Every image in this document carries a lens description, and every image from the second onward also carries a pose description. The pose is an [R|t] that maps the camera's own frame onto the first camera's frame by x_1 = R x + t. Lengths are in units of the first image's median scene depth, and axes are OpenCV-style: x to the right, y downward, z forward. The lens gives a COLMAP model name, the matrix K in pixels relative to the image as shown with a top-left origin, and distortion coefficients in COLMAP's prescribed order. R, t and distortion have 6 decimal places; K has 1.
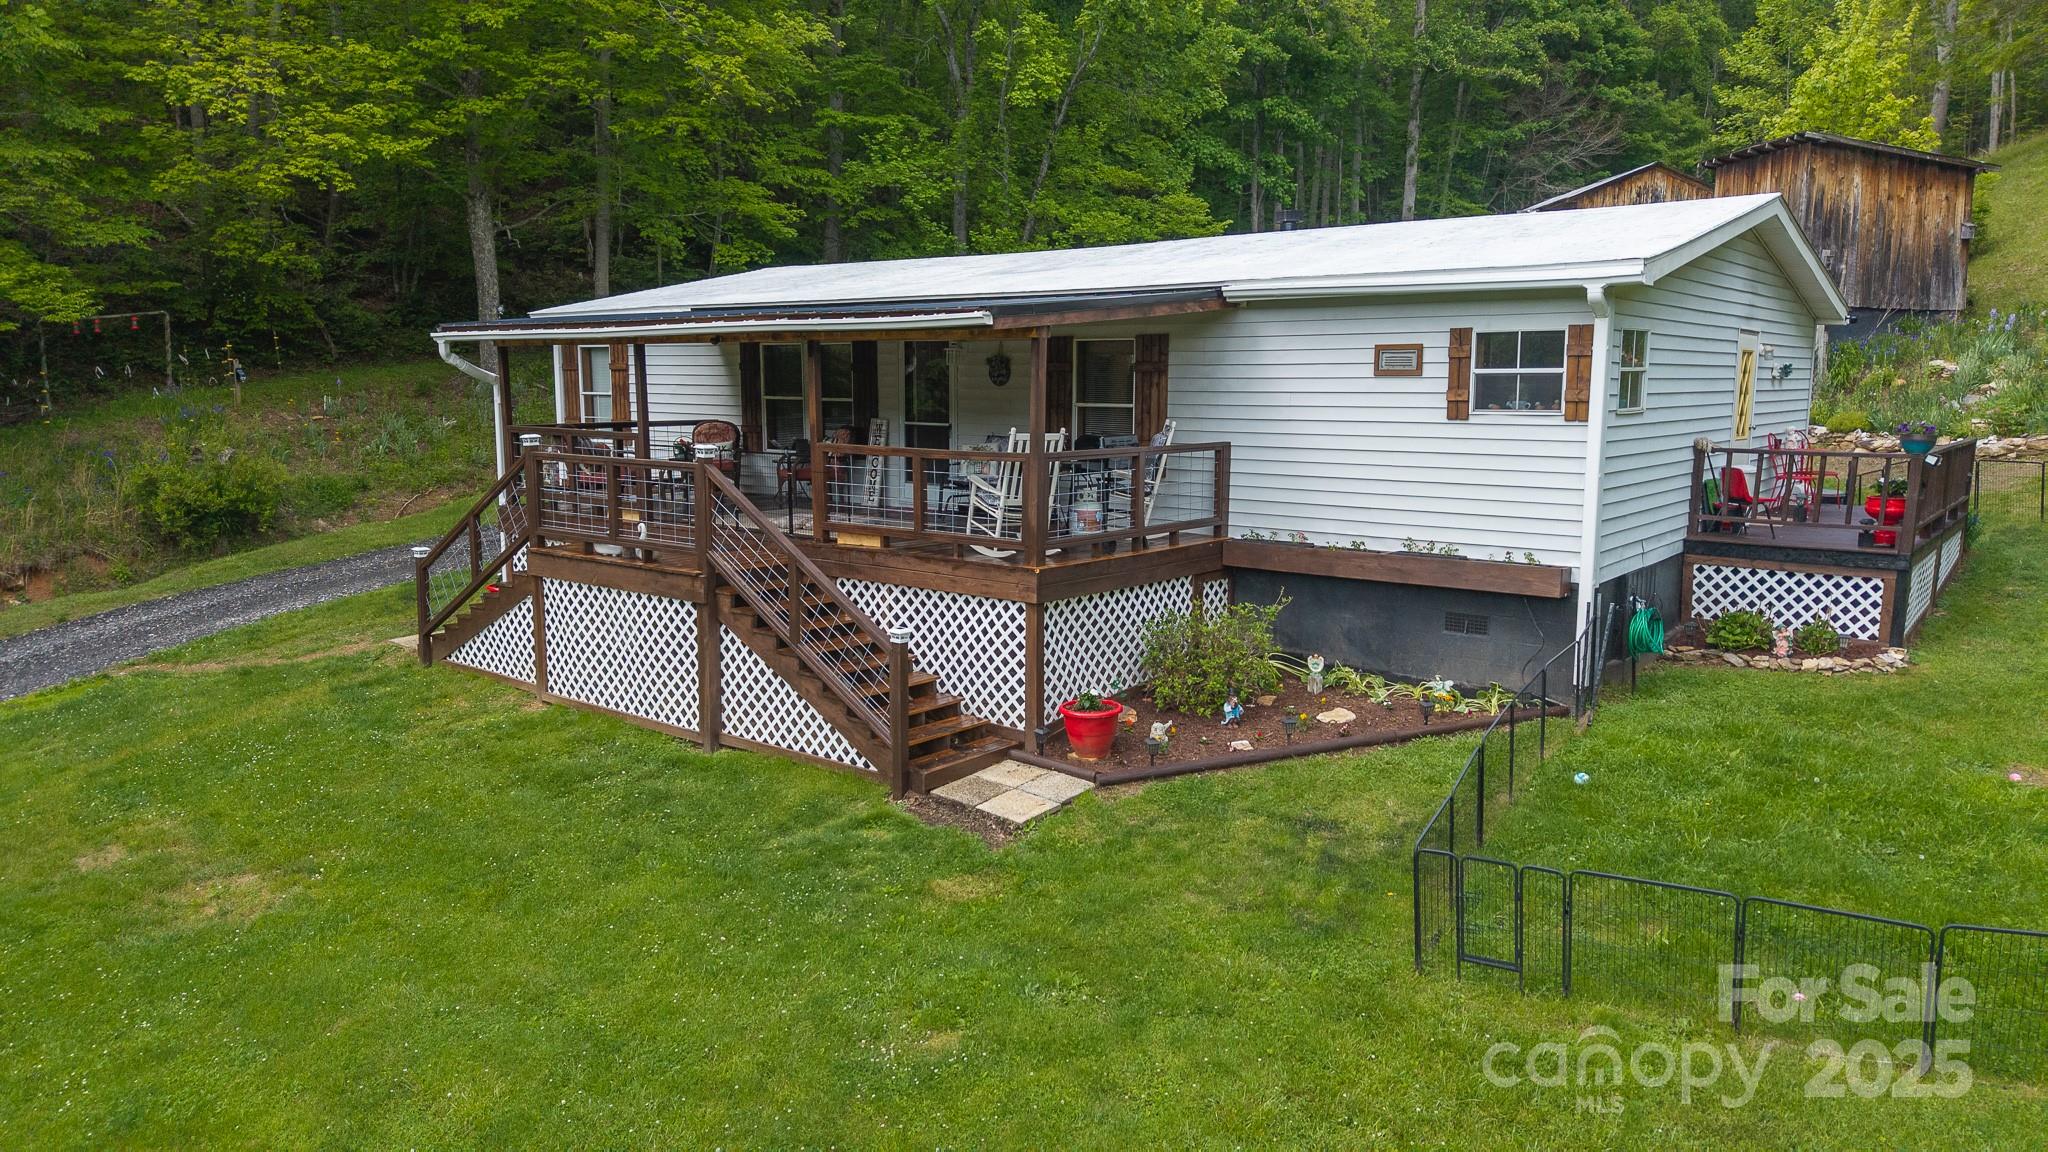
lens RADIAL K [[1384.2, 0, 1014.3], [0, 1384.2, 574.1], [0, 0, 1]] dist [0.004642, -0.017295]
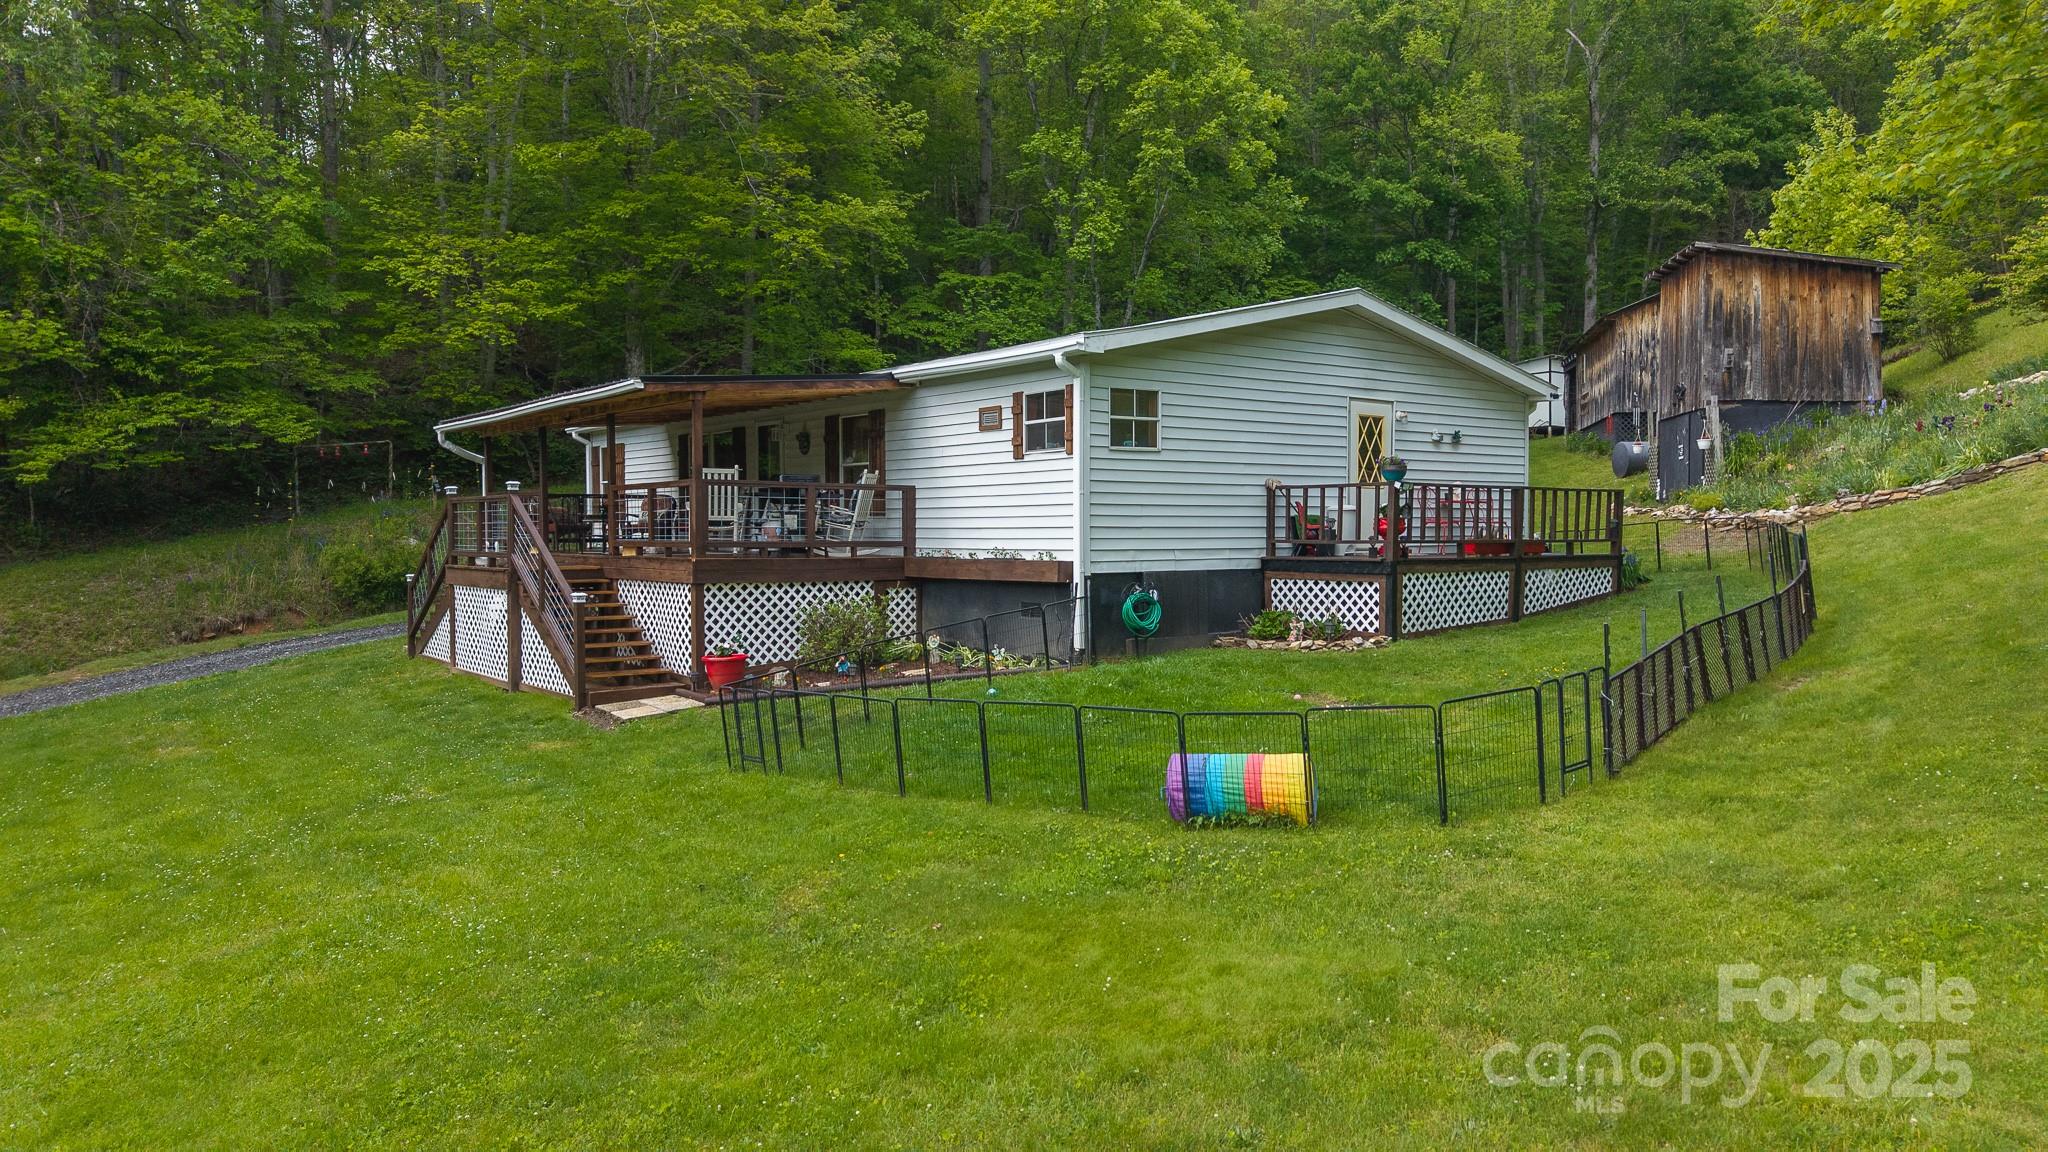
lens RADIAL K [[1384.2, 0, 1031.5], [0, 1384.2, 574.9], [0, 0, 1]] dist [0.004642, -0.017295]
pose [[0.975727, 0.000315, -0.218991, 0.295991], [-0.024279, 0.993990, -0.106743, 0.068948], [0.217641, 0.109469, 0.969871, -0.142647]]
